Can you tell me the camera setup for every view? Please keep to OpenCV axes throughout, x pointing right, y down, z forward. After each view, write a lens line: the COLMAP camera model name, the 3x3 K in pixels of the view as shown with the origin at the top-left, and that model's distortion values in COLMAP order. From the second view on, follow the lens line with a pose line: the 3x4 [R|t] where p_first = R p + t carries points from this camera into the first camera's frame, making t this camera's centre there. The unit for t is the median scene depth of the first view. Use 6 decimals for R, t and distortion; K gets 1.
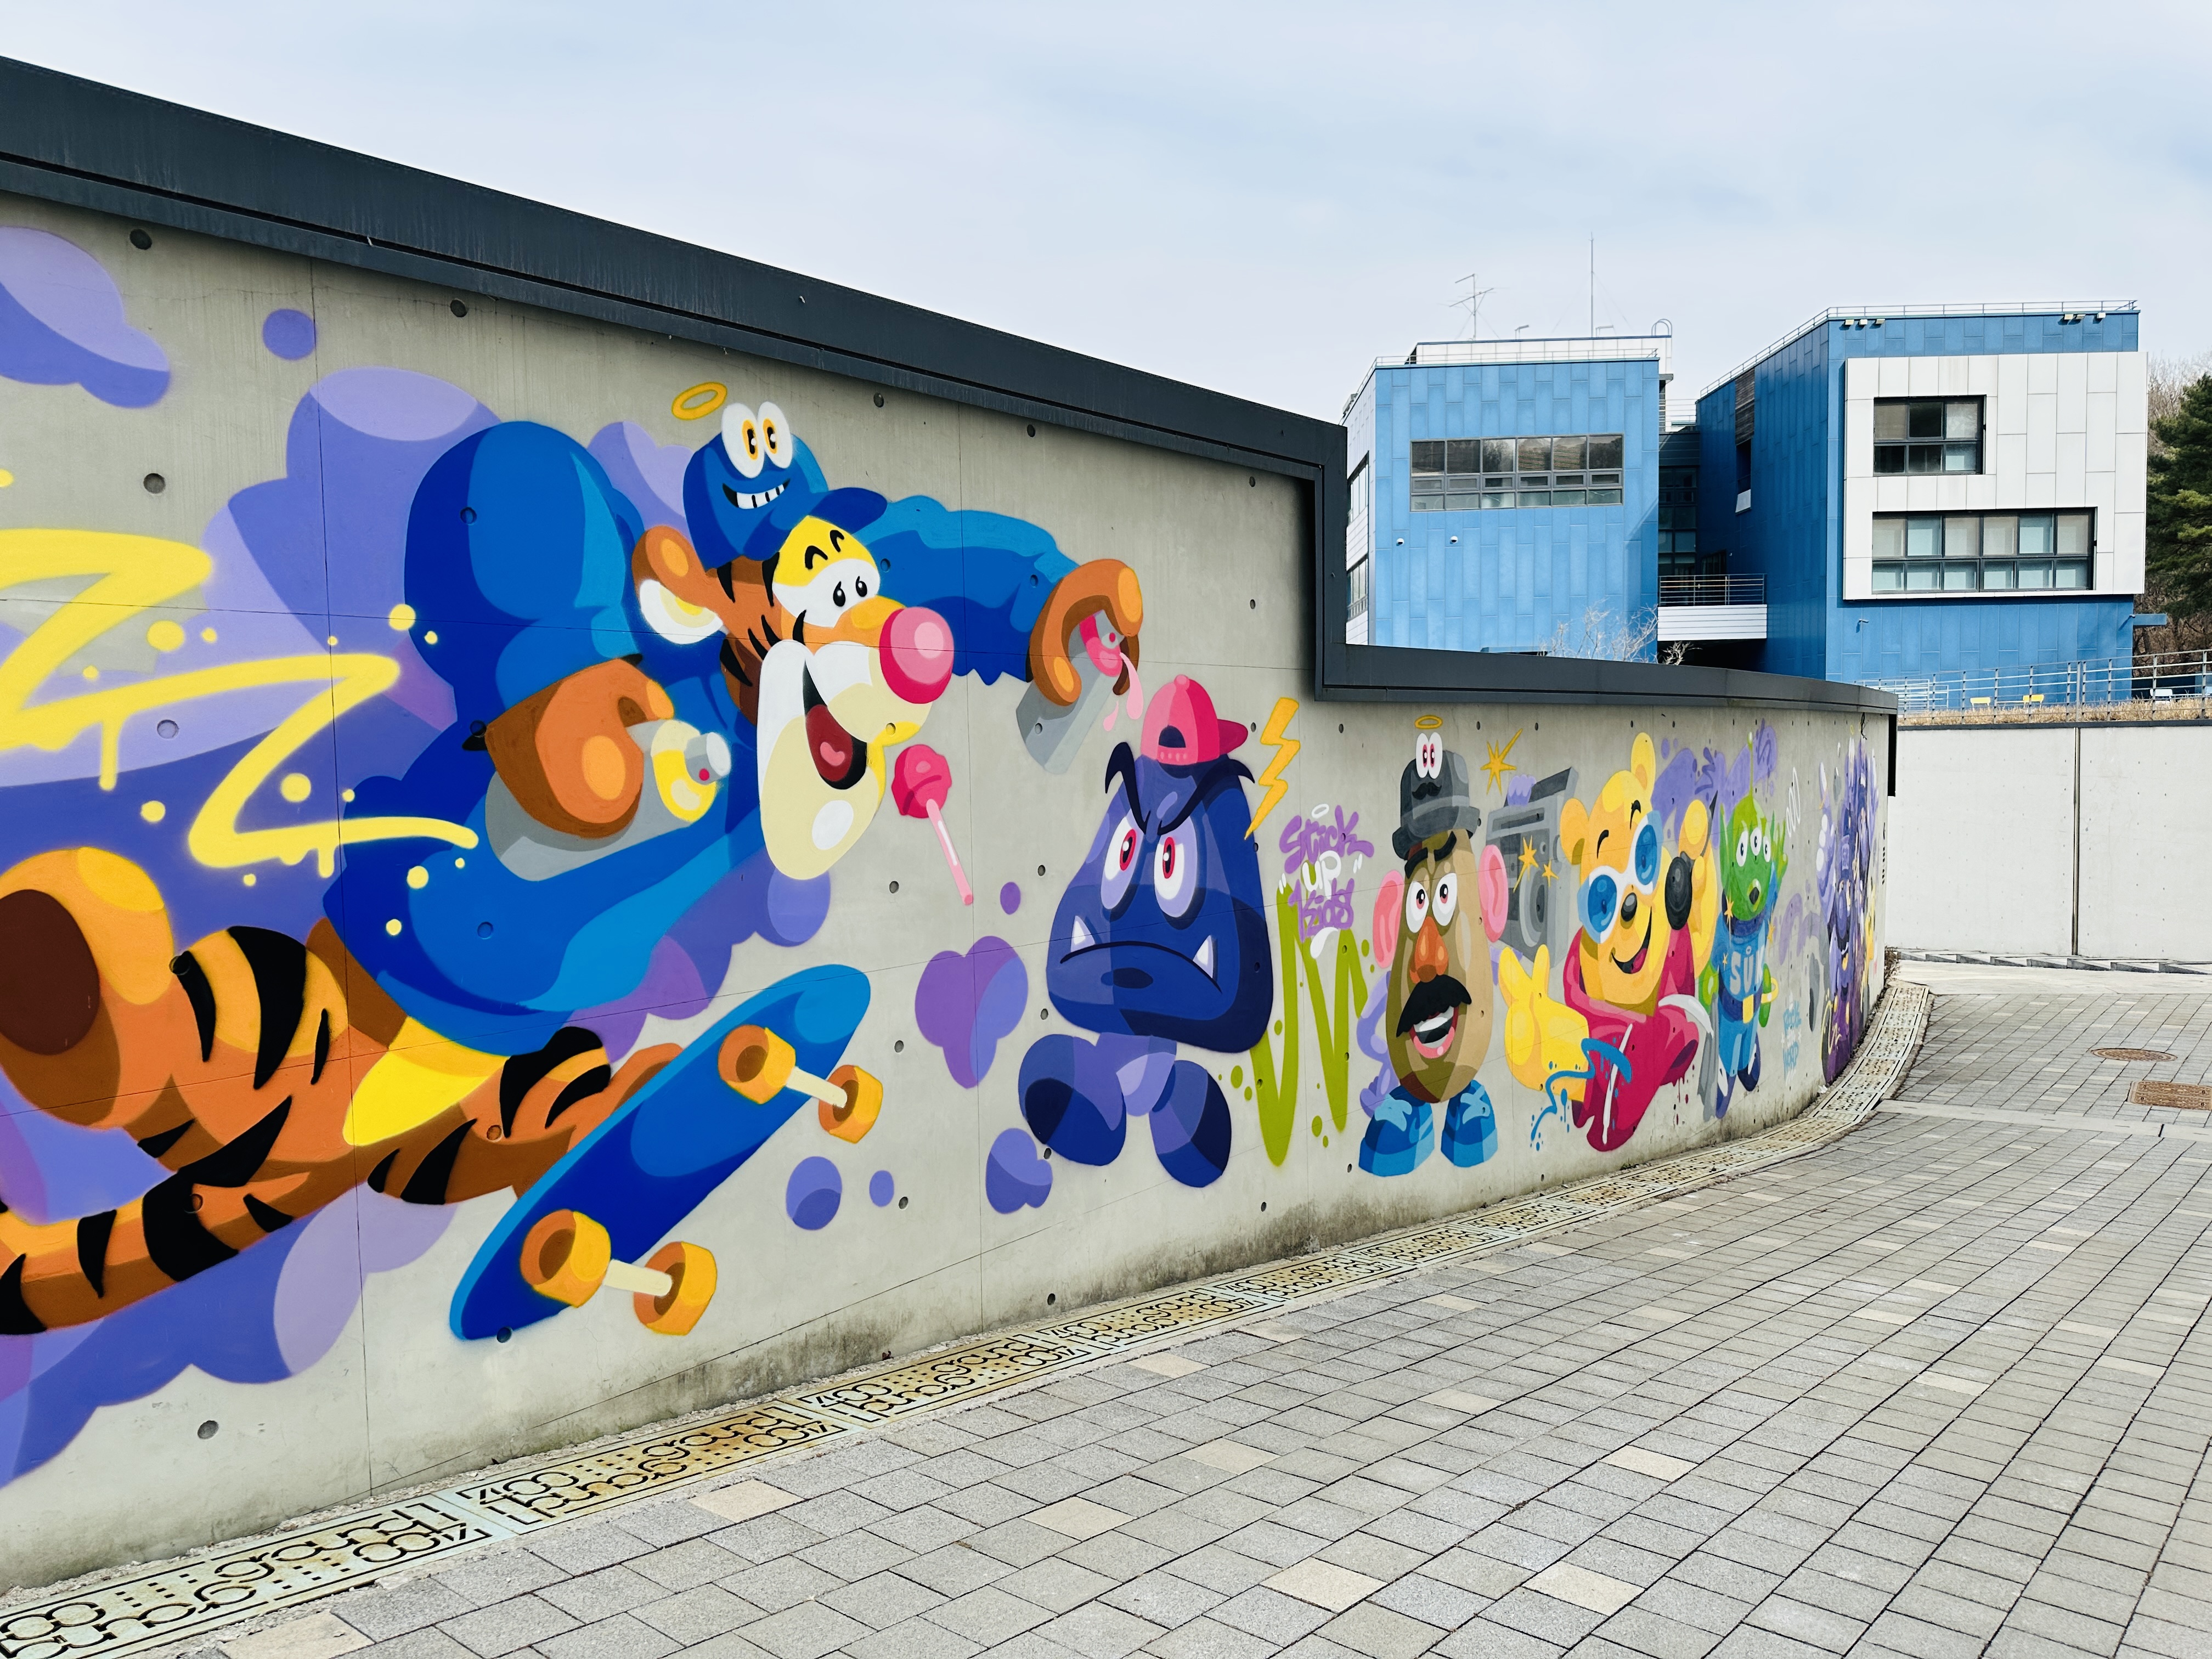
lens RADIAL K [[1592.1, 0, 1106.8], [0, 1592.1, 825.3], [0, 0, 1]] dist [0.086410, -0.114865]
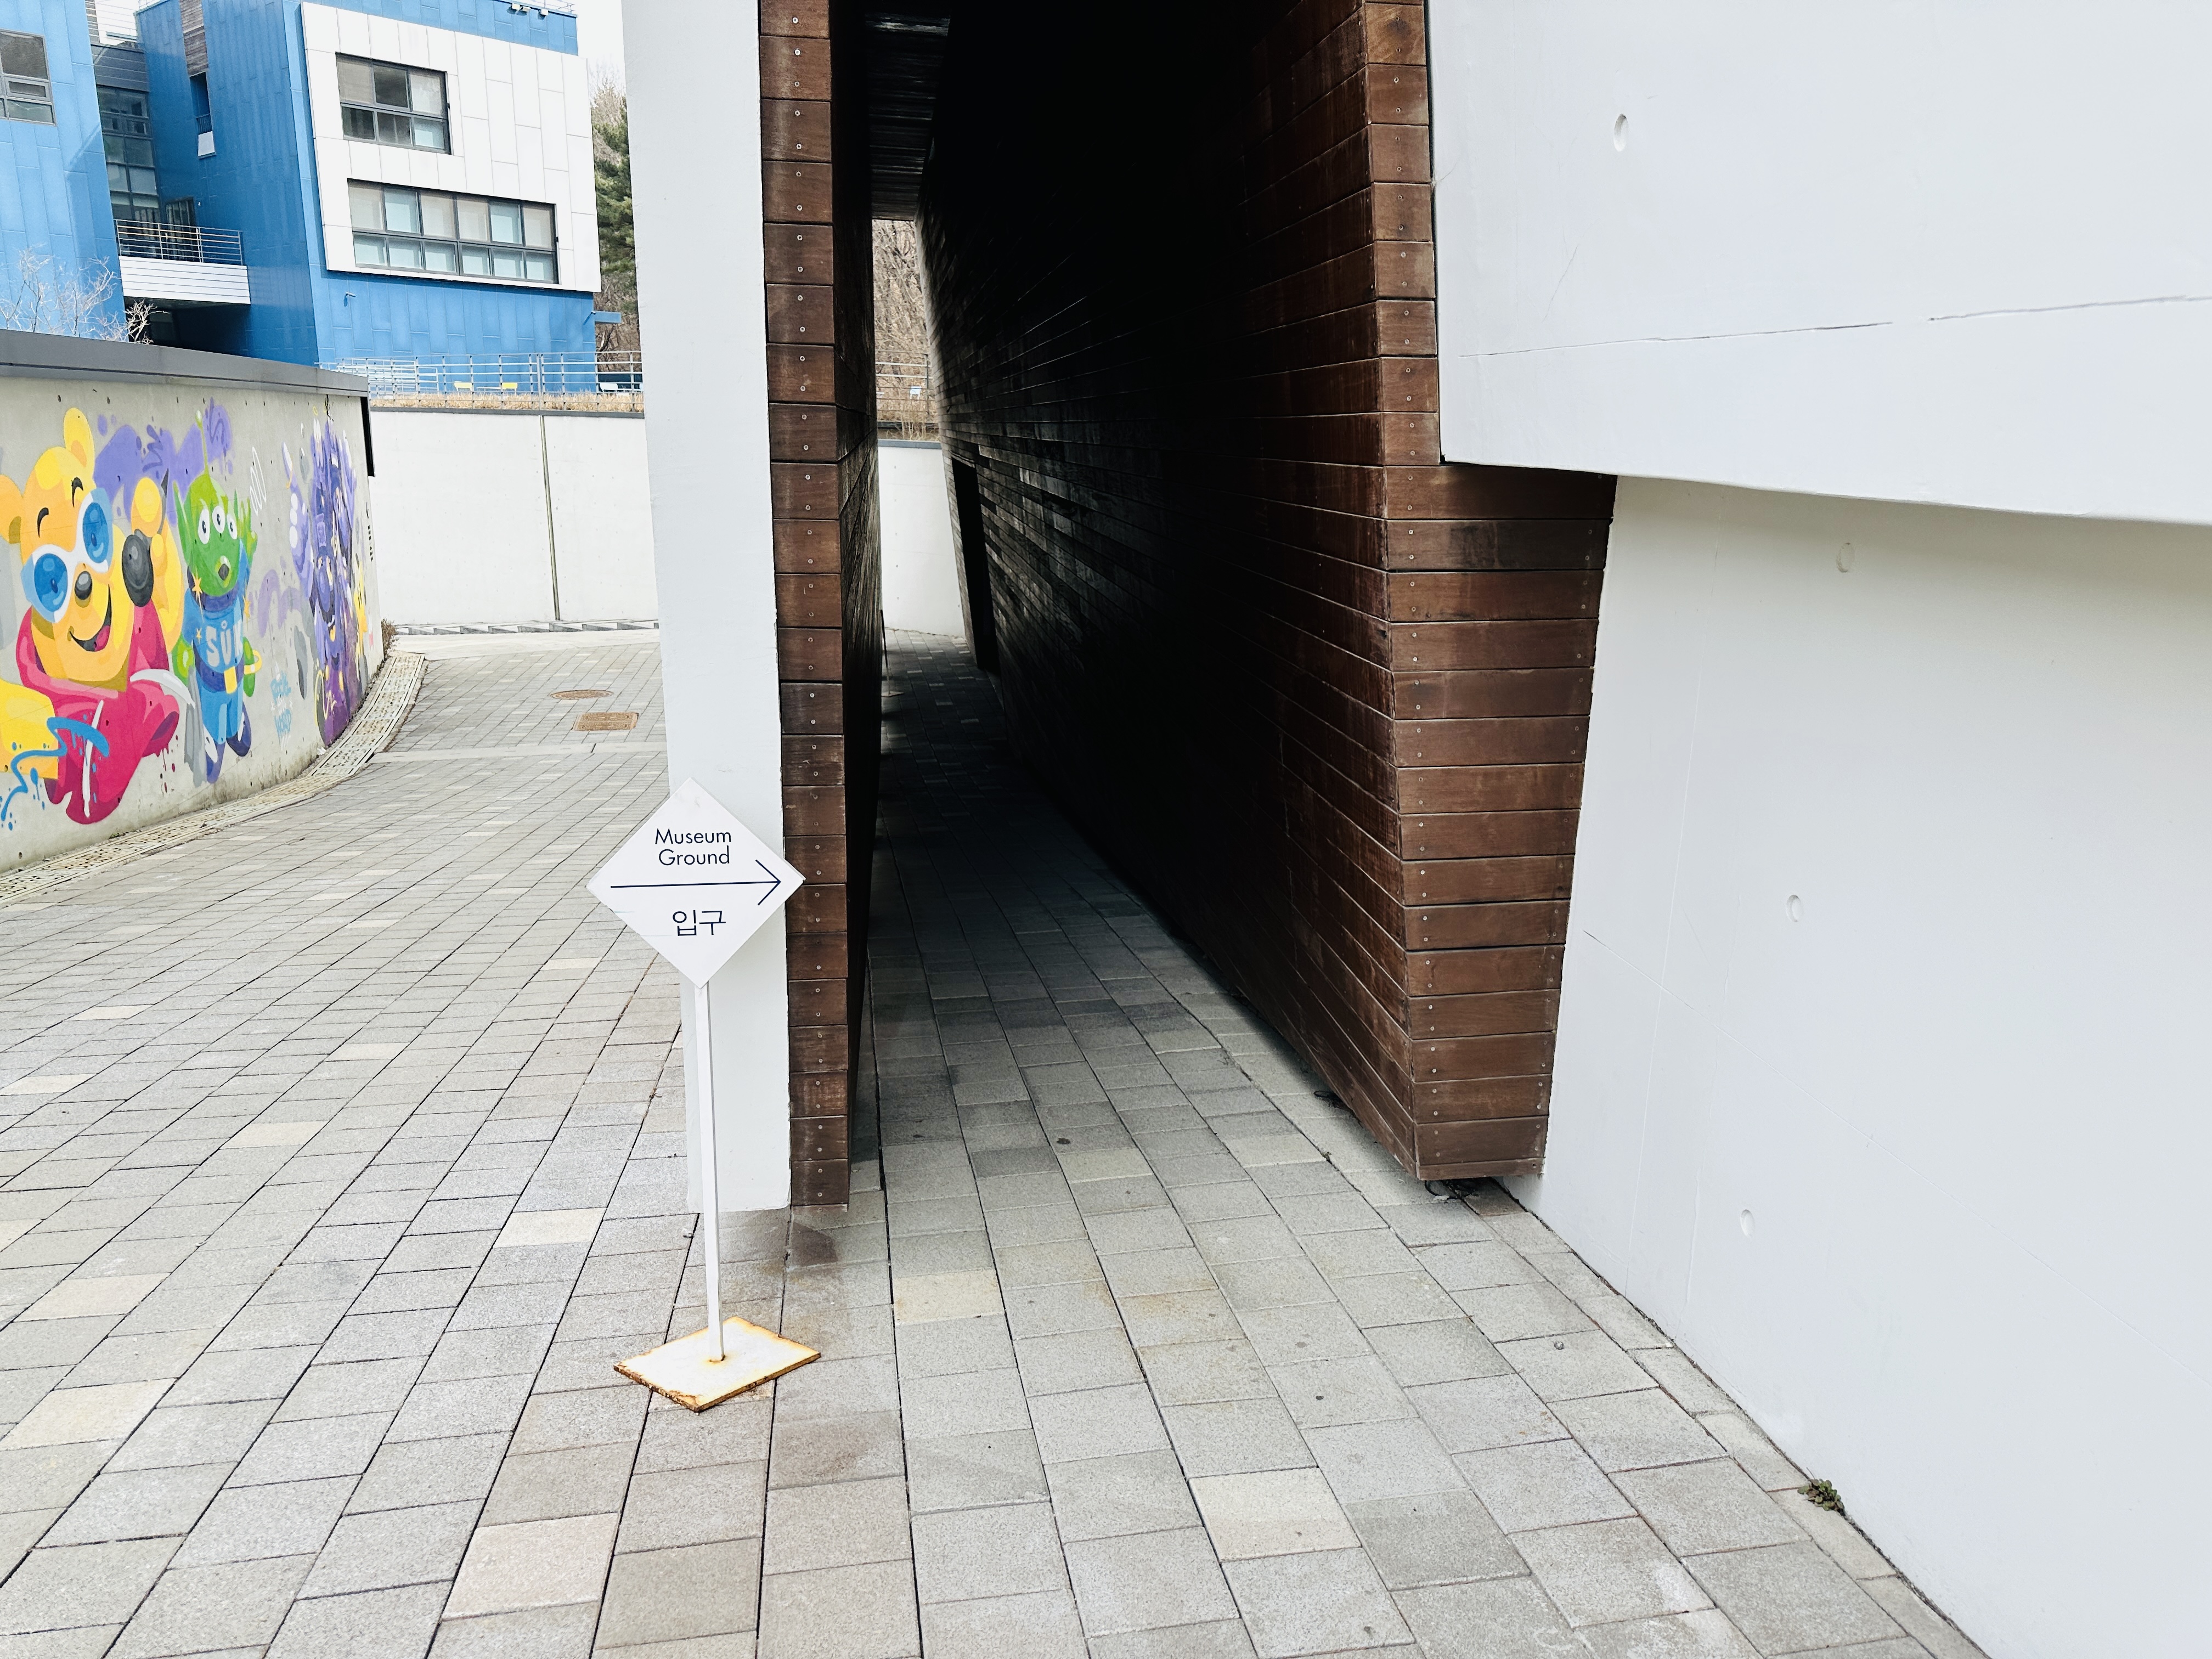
lens RADIAL K [[1585.6, 0, 1135.5], [0, 1585.6, 850.6], [0, 0, 1]] dist [0.004012, -0.011865]
pose [[0.643112, -0.168870, 0.746921, -0.016204], [0.007096, 0.976654, 0.214701, 0.003056], [-0.765740, -0.132777, 0.629296, -0.115100]]
